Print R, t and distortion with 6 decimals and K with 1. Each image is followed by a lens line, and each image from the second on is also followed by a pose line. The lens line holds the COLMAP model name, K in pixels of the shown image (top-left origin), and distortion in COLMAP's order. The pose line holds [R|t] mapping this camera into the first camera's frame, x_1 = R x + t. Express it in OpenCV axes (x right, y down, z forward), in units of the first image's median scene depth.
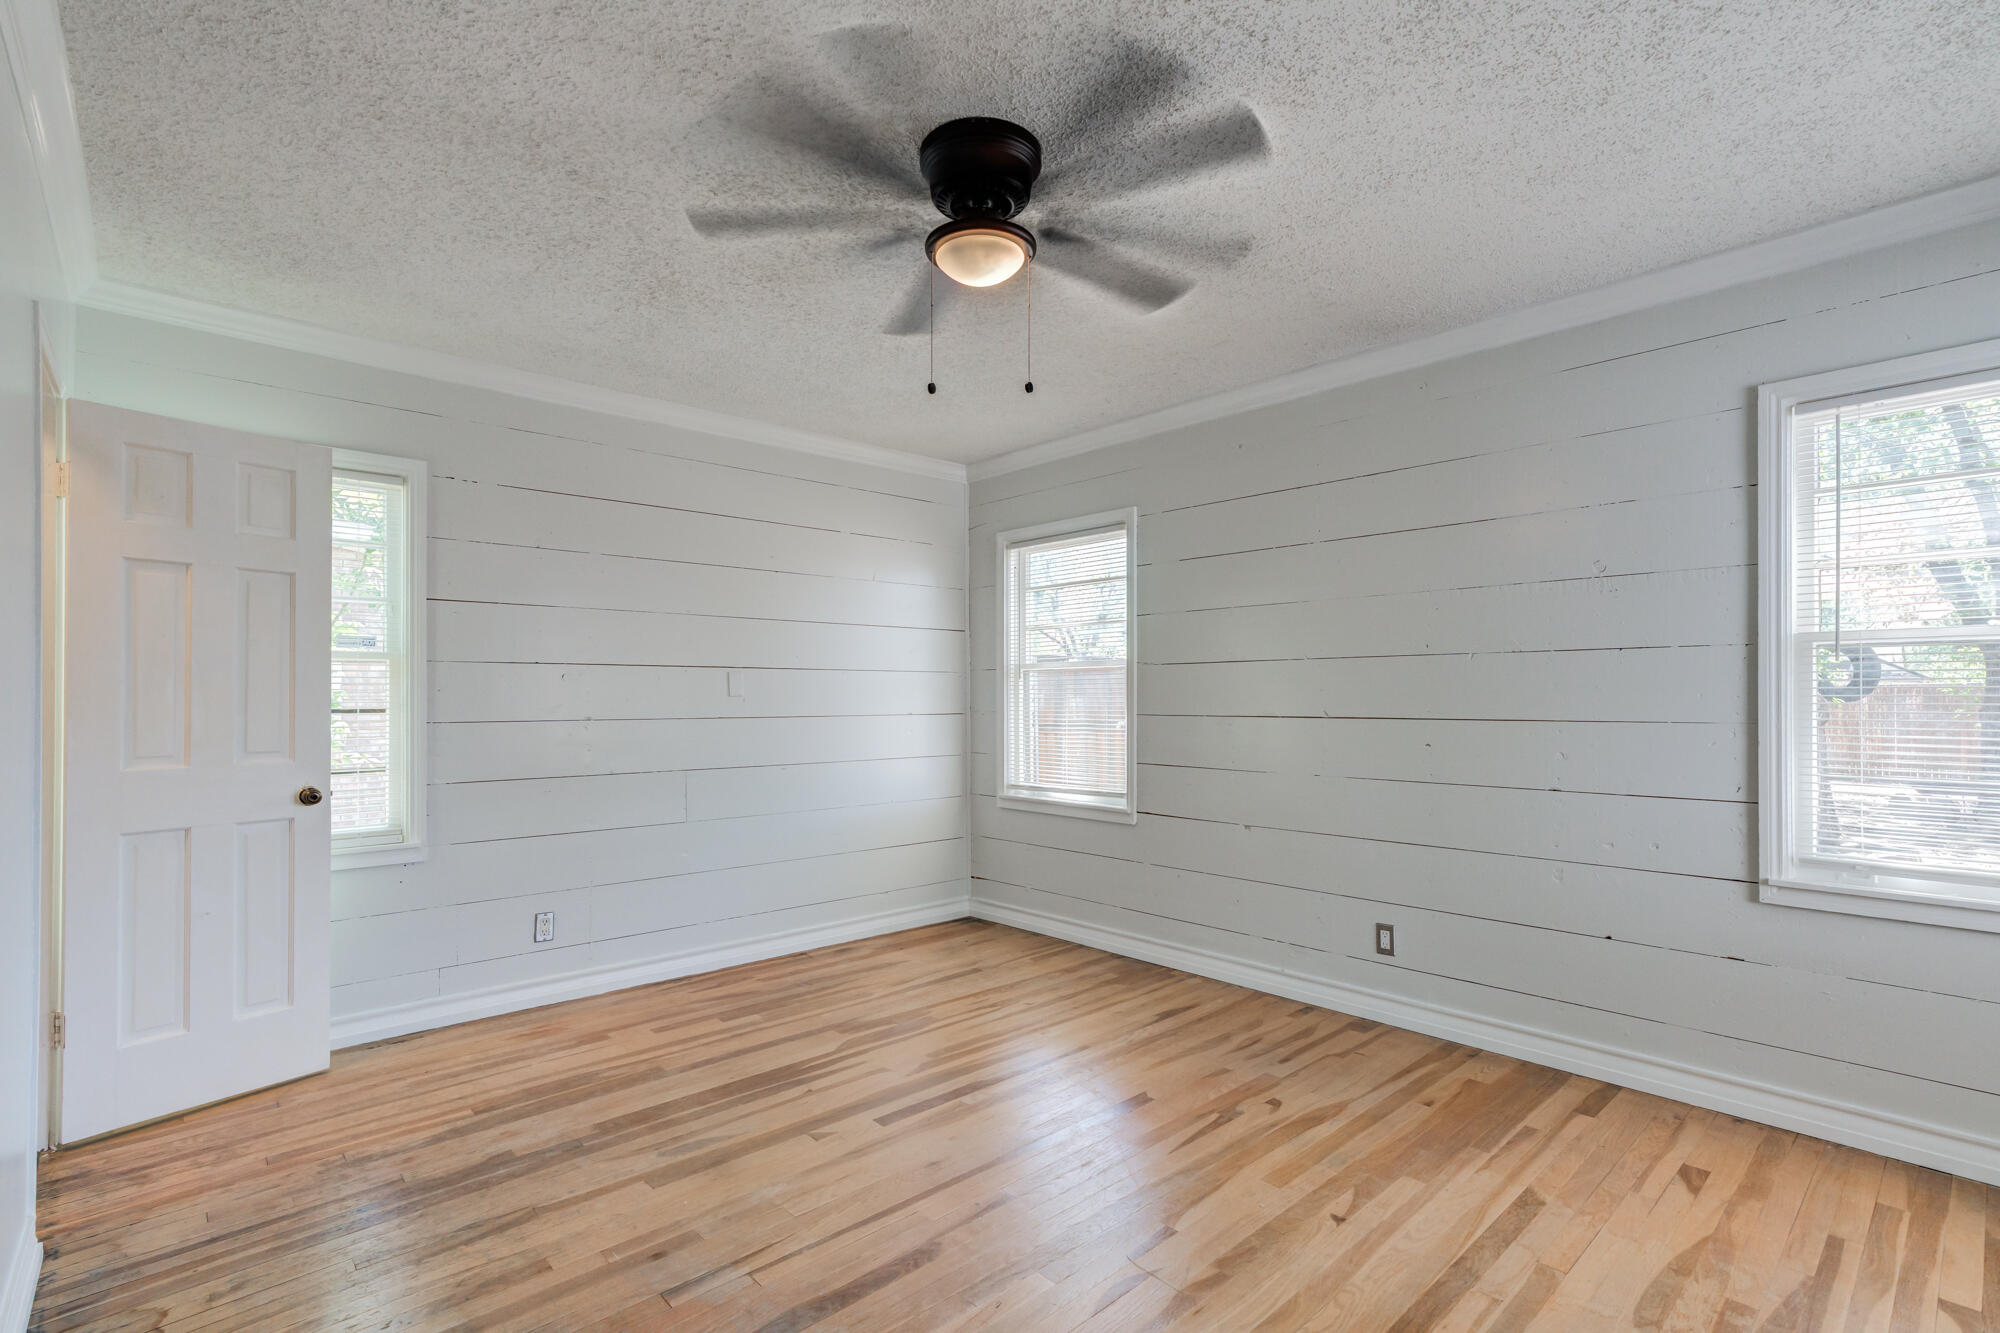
lens RADIAL K [[948.9, 0, 1000.0], [0, 948.9, 666.5], [0, 0, 1]] dist [-0.020200, 0.014154]
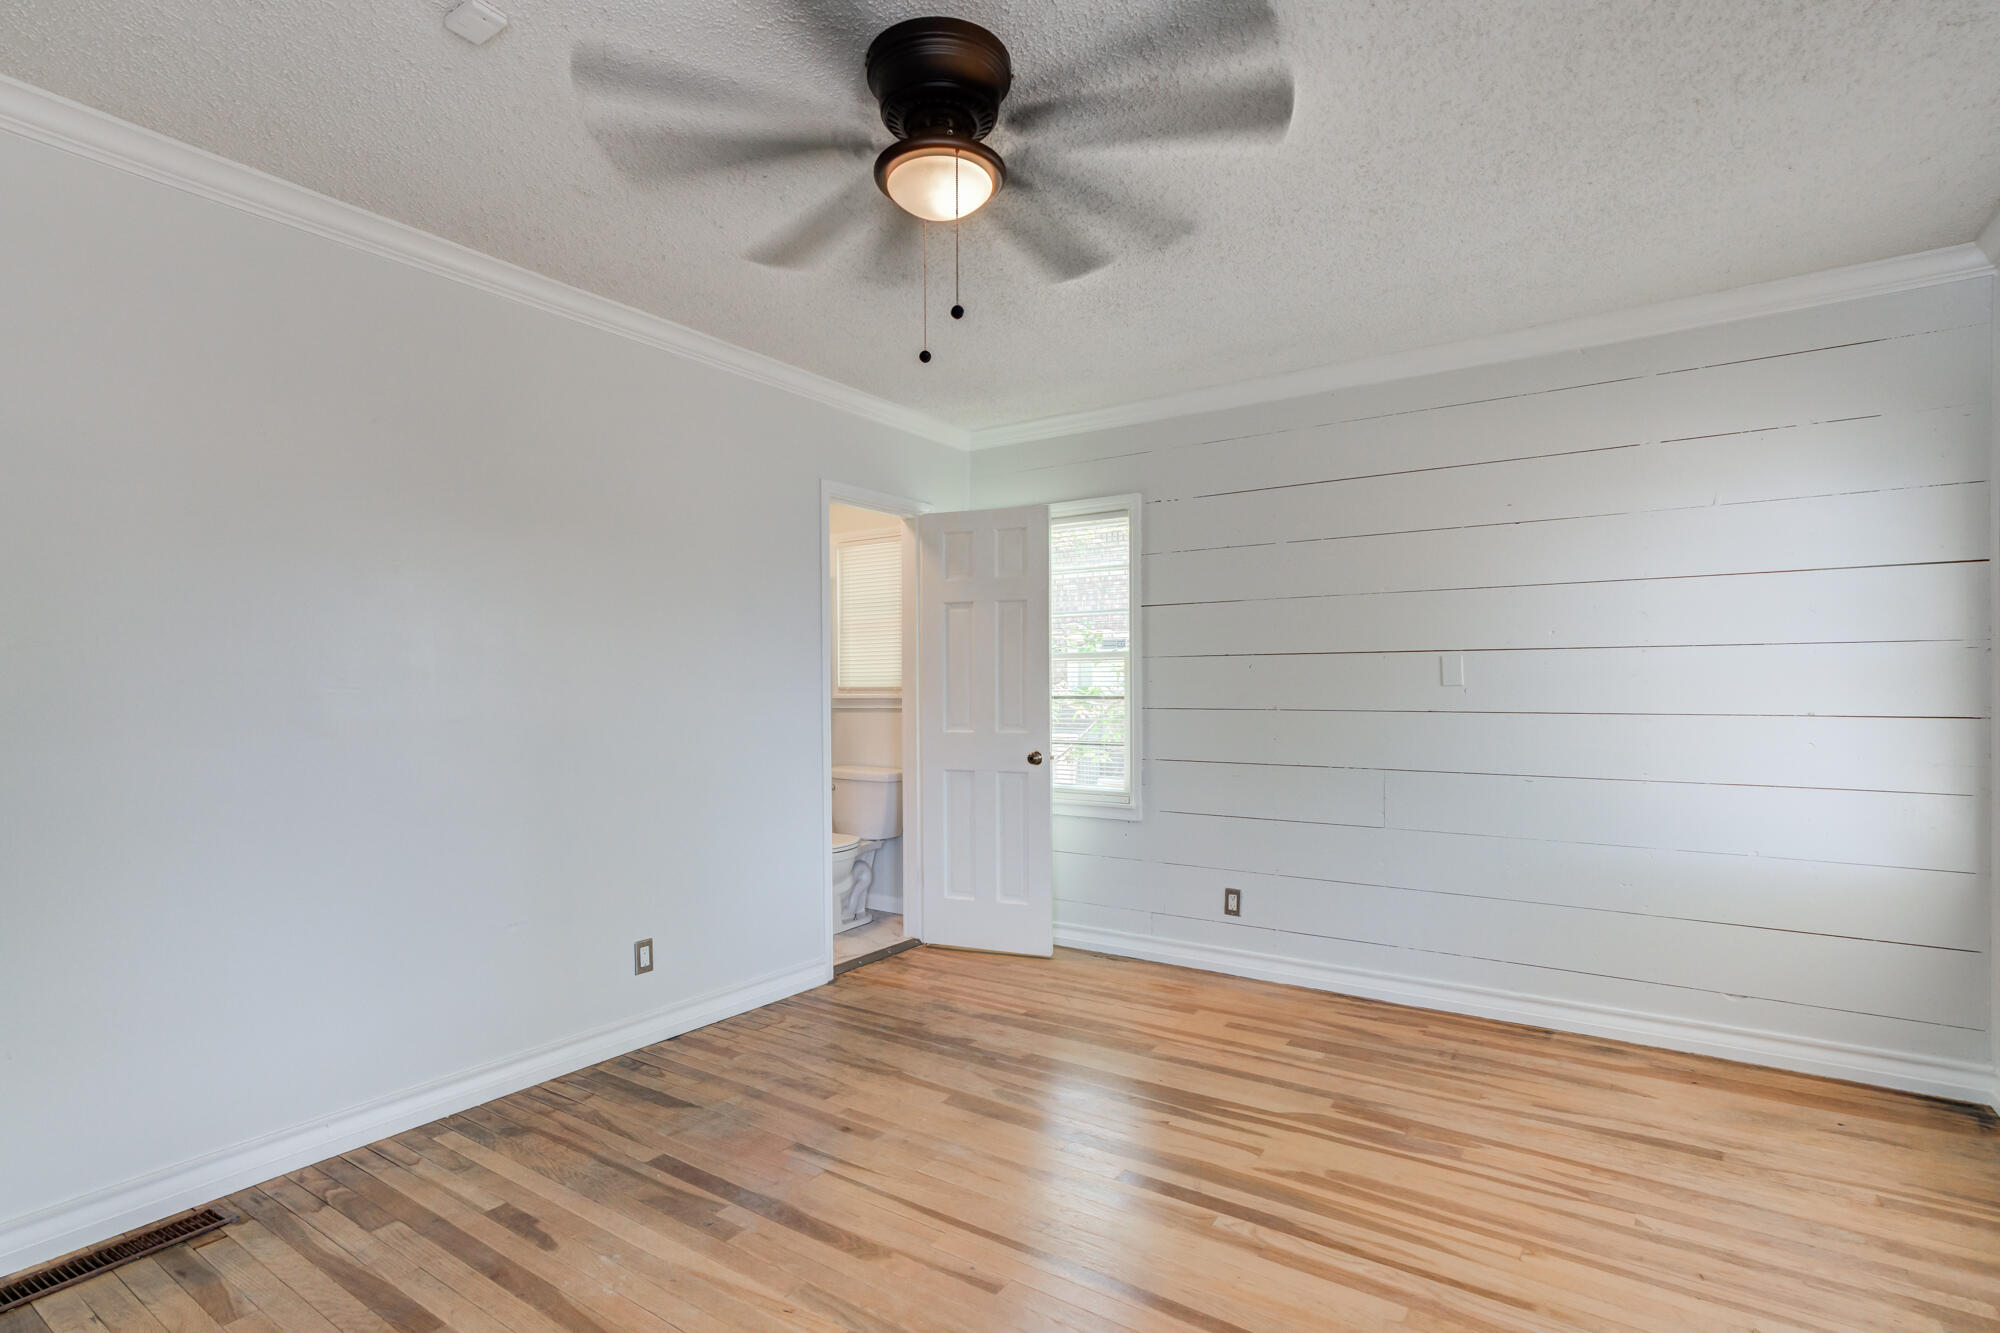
lens RADIAL K [[948.9, 0, 1000.0], [0, 948.9, 666.5], [0, 0, 1]] dist [-0.020200, 0.014154]
pose [[0.226089, -0.020040, -0.973900, 0.568230], [0.032235, 0.999395, -0.013081, 0.016768], [0.973573, -0.028436, 0.226598, 0.568266]]
